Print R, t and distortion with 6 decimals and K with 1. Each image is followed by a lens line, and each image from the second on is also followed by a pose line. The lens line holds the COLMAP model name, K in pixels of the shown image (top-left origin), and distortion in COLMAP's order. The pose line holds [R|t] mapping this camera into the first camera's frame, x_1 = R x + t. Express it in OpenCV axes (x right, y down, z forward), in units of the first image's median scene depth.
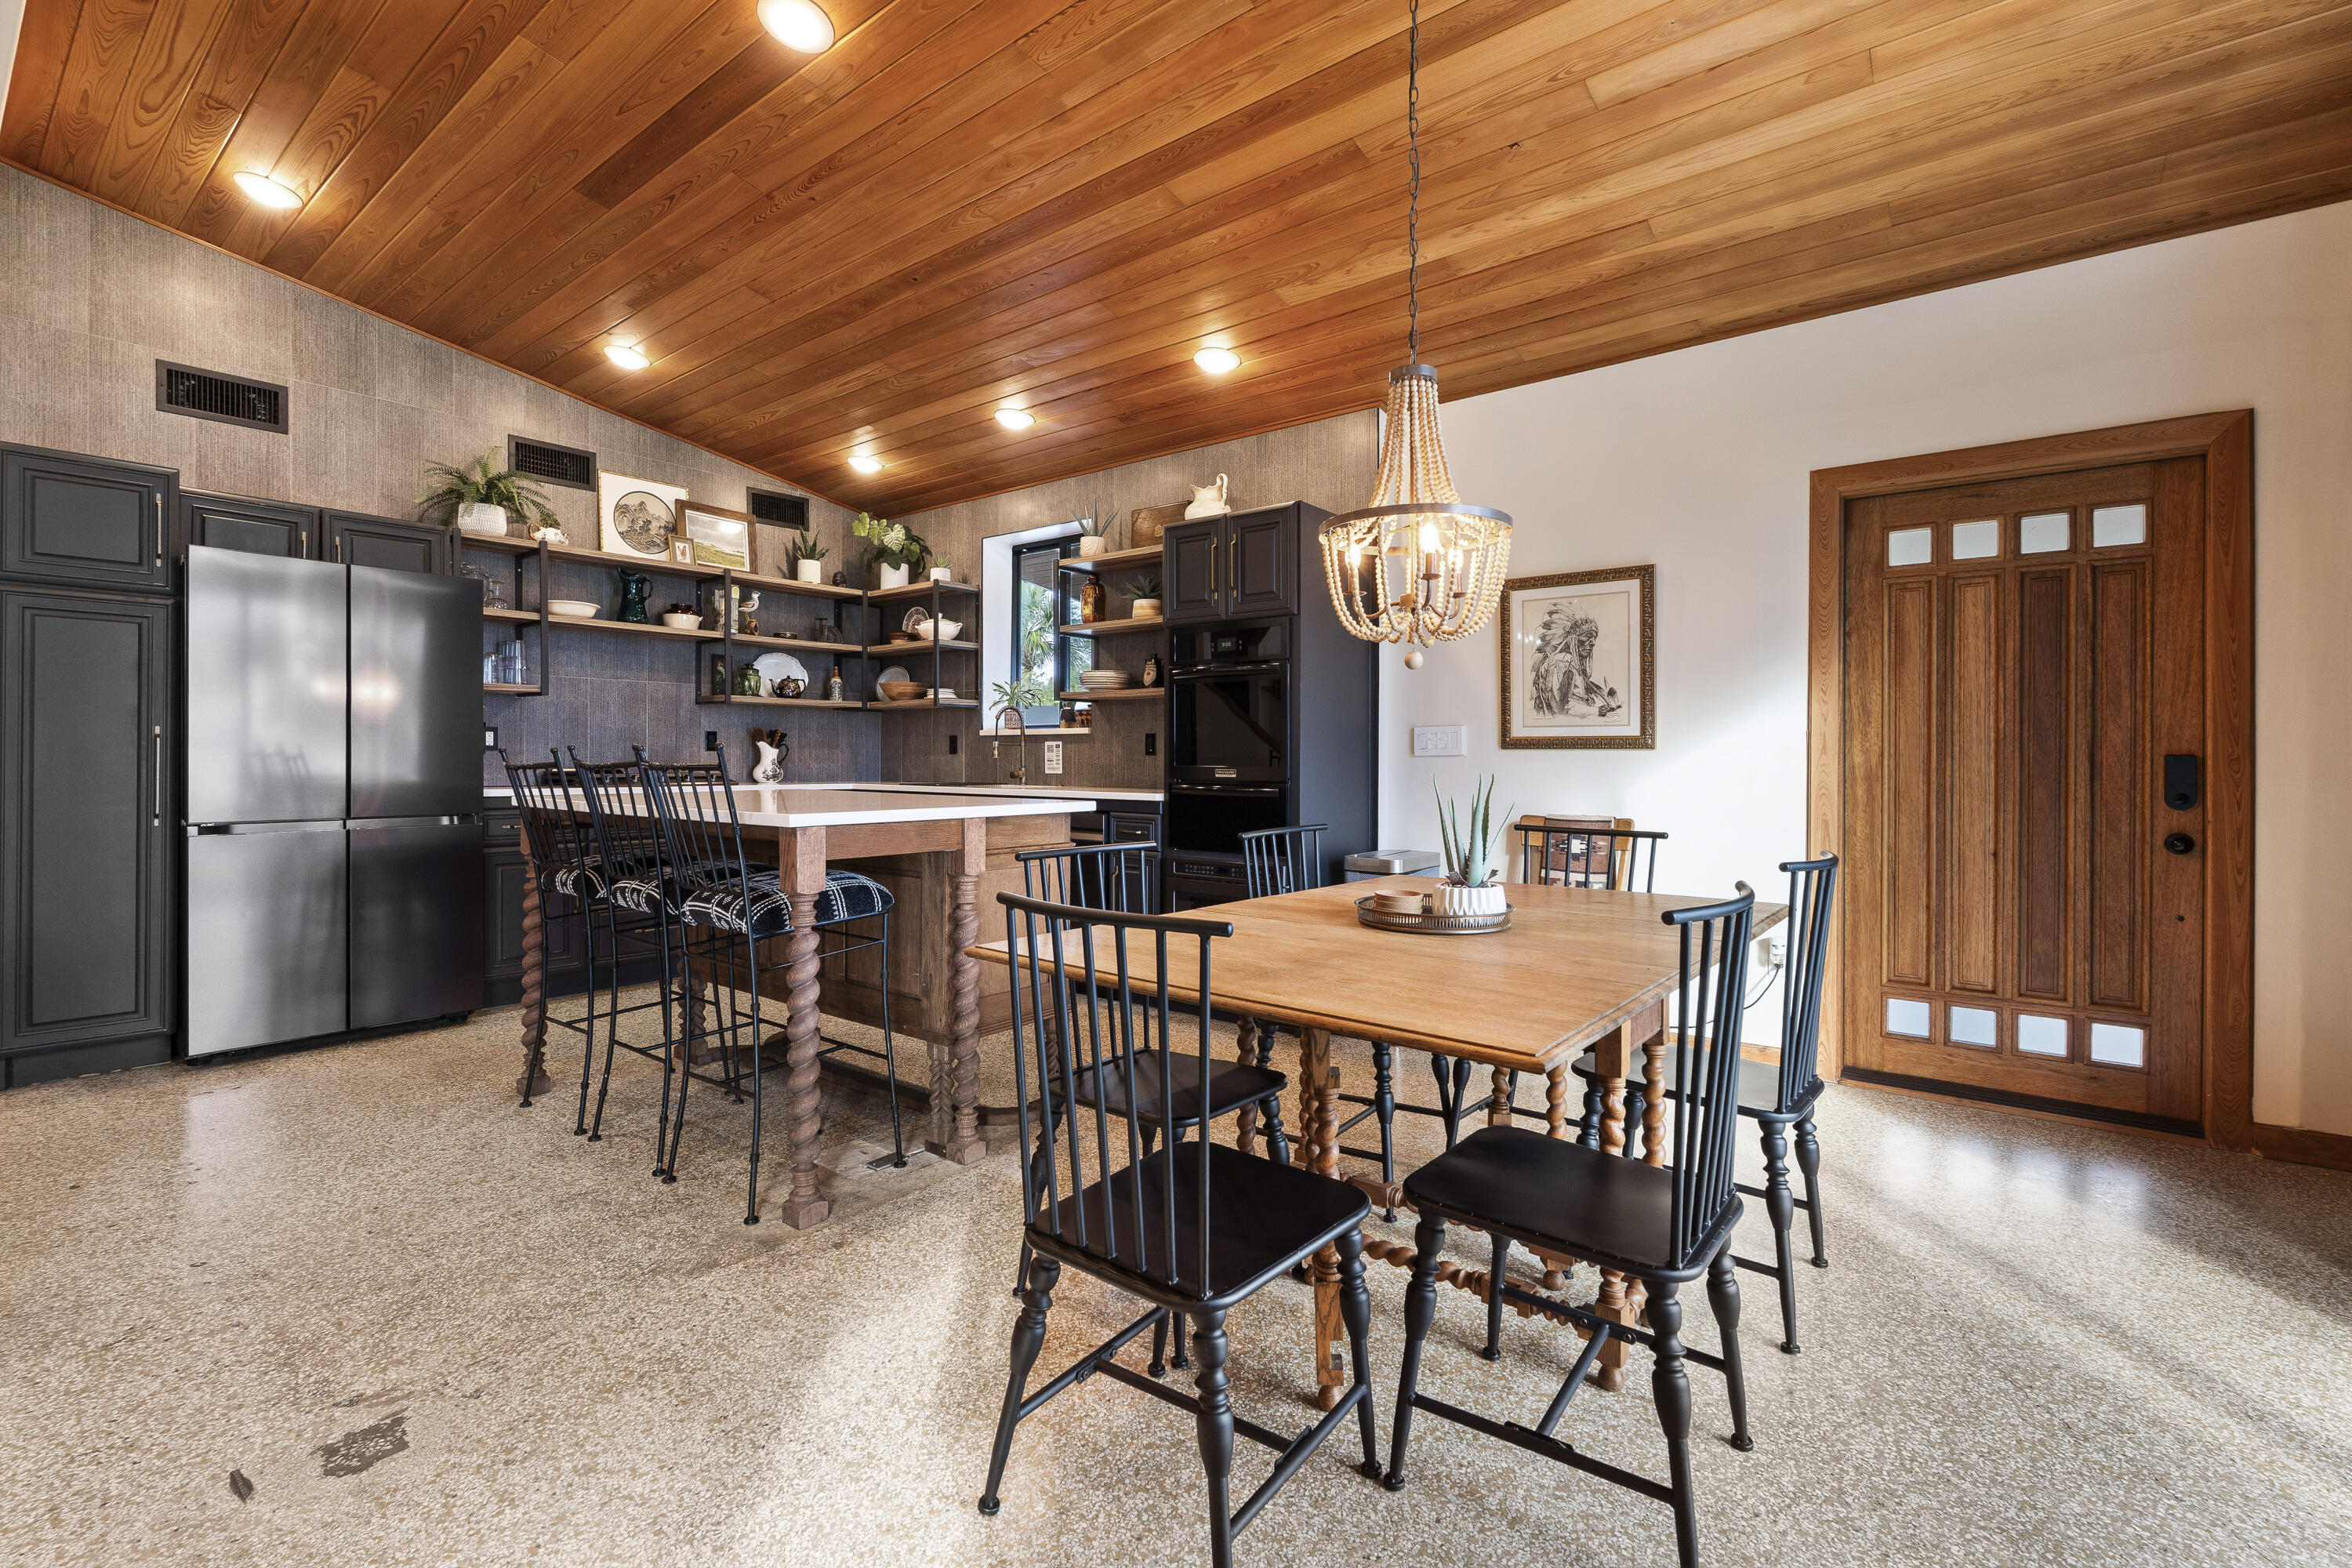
lens RADIAL K [[1051.3, 0, 1184.2], [0, 1051.3, 776.4], [0, 0, 1]] dist [-0.002803, -0.001968]
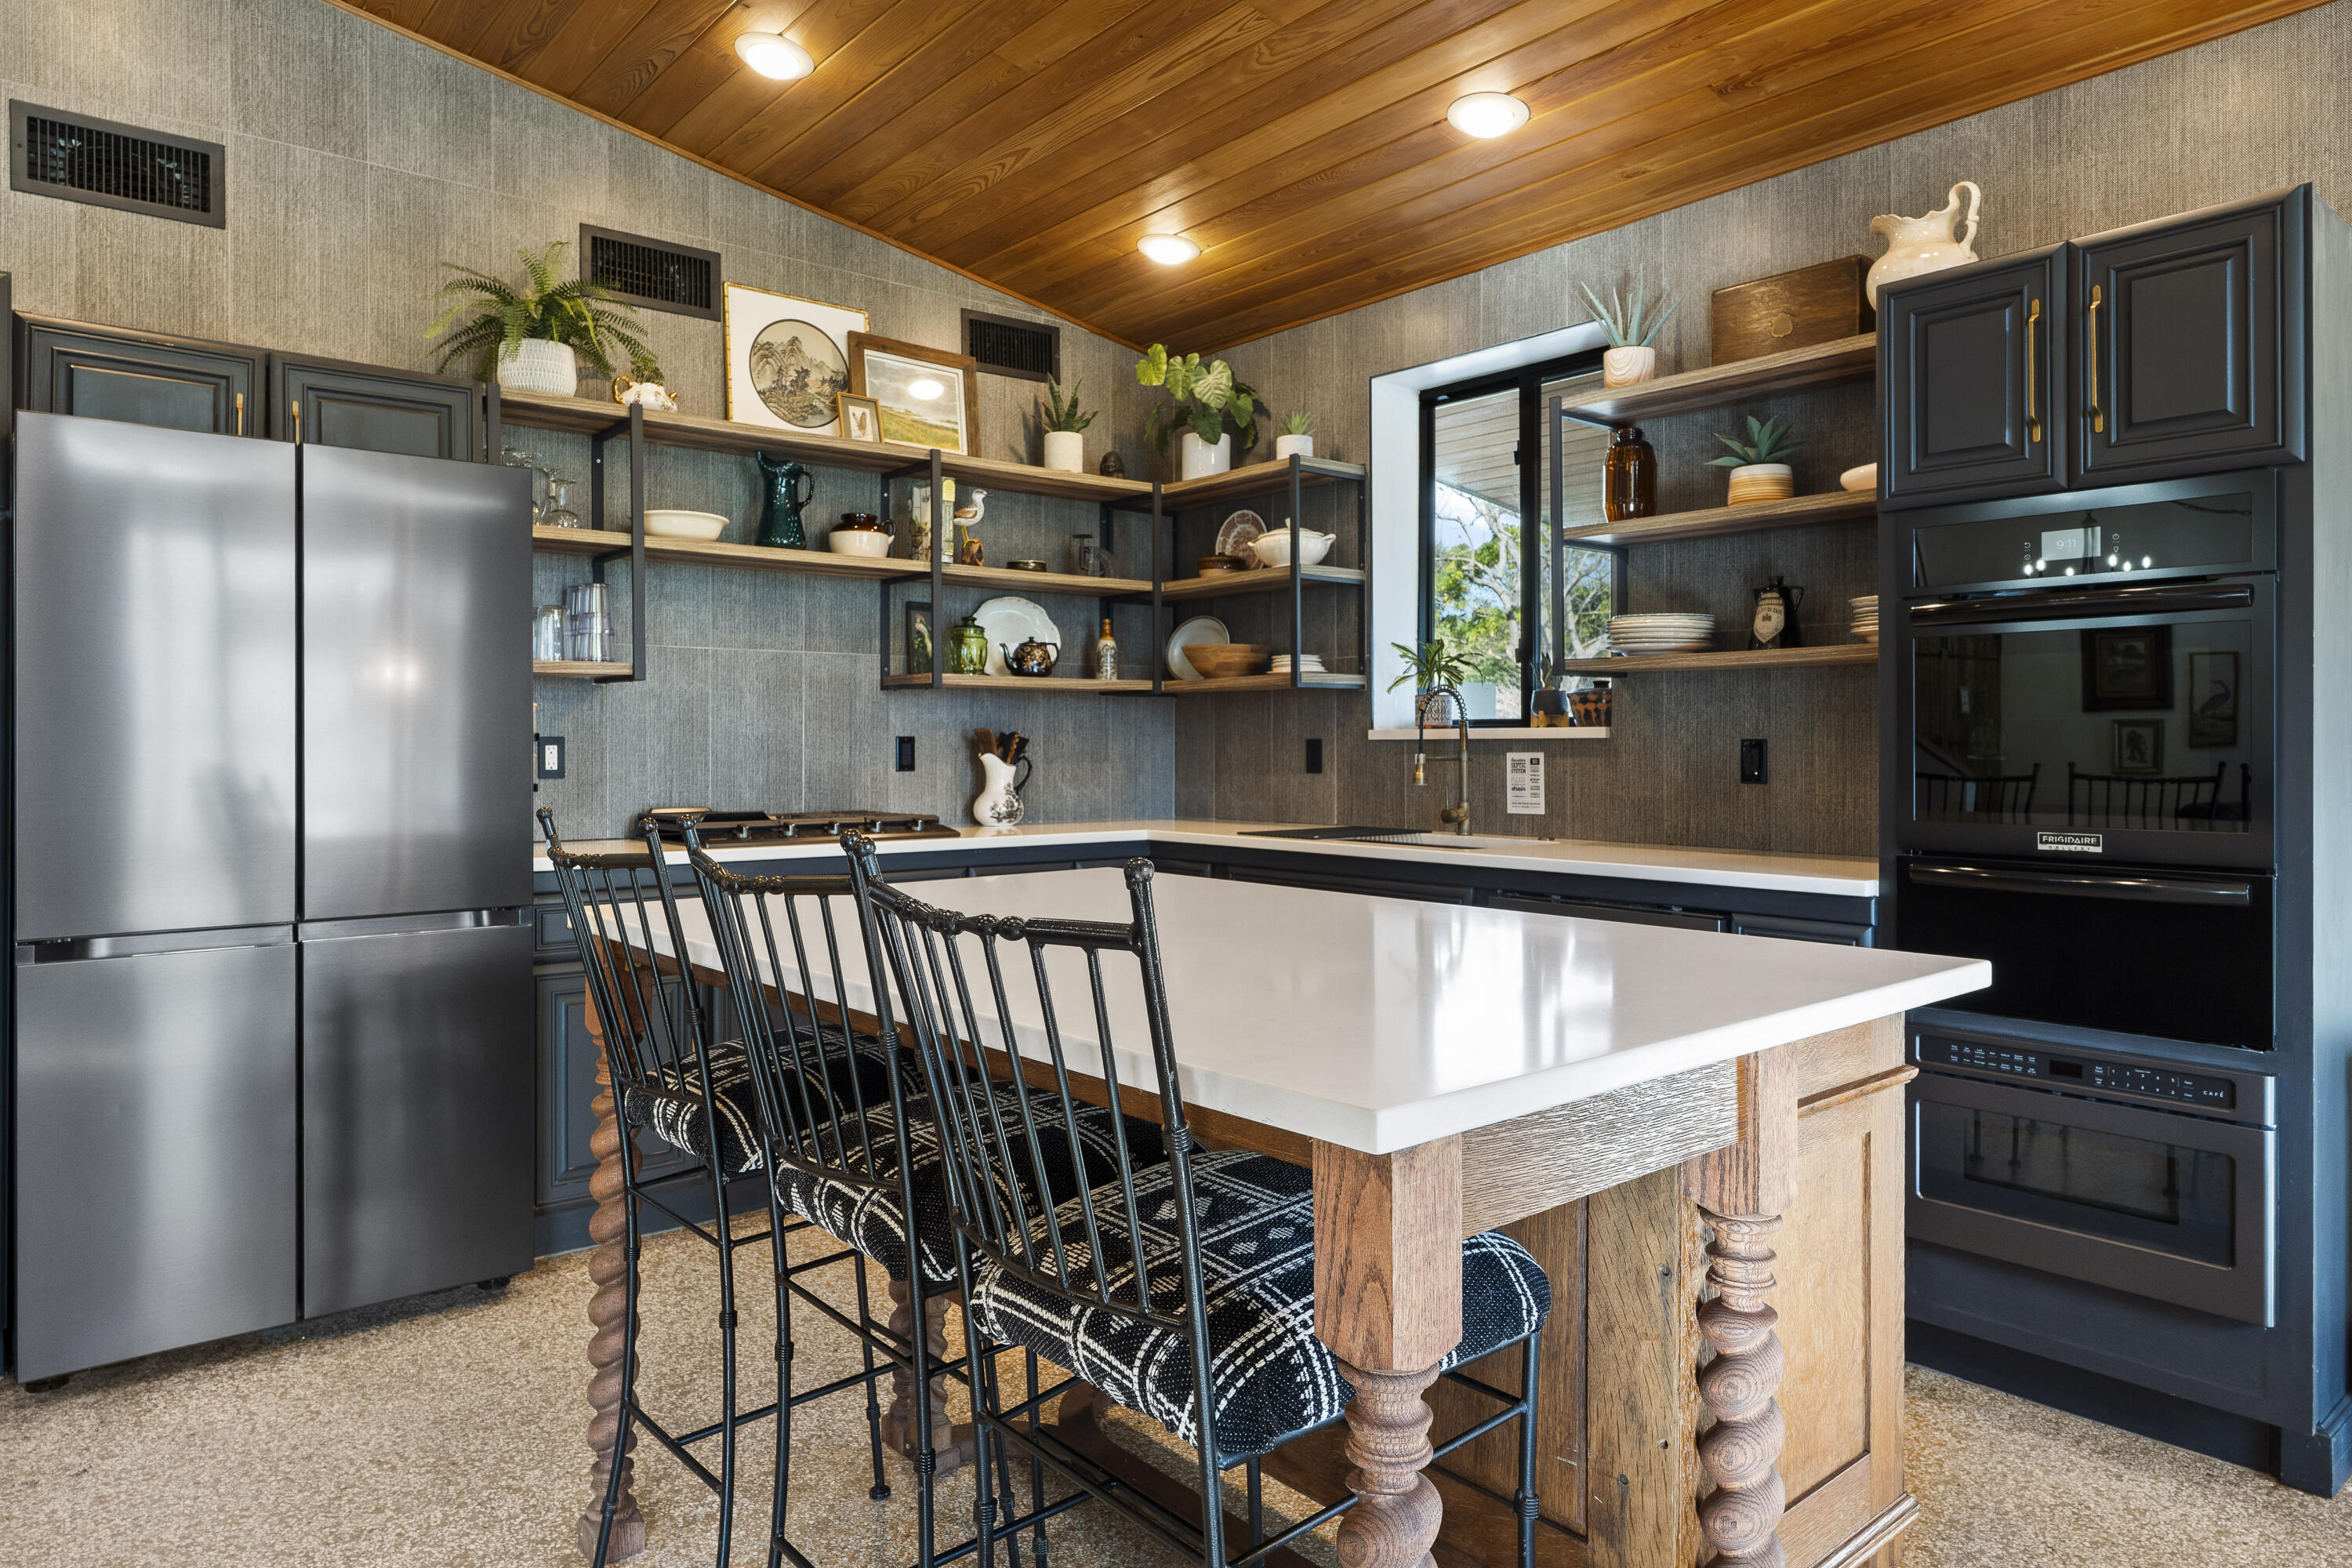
lens RADIAL K [[1449.5, 0, 1174.0], [0, 1449.5, 770.7], [0, 0, 1]] dist [-0.006855, 0.003922]
pose [[0.980027, -0.001691, -0.198856, -0.164984], [0.001910, 0.999998, 0.000911, -0.027287], [0.198854, -0.001272, 0.980028, 0.281087]]
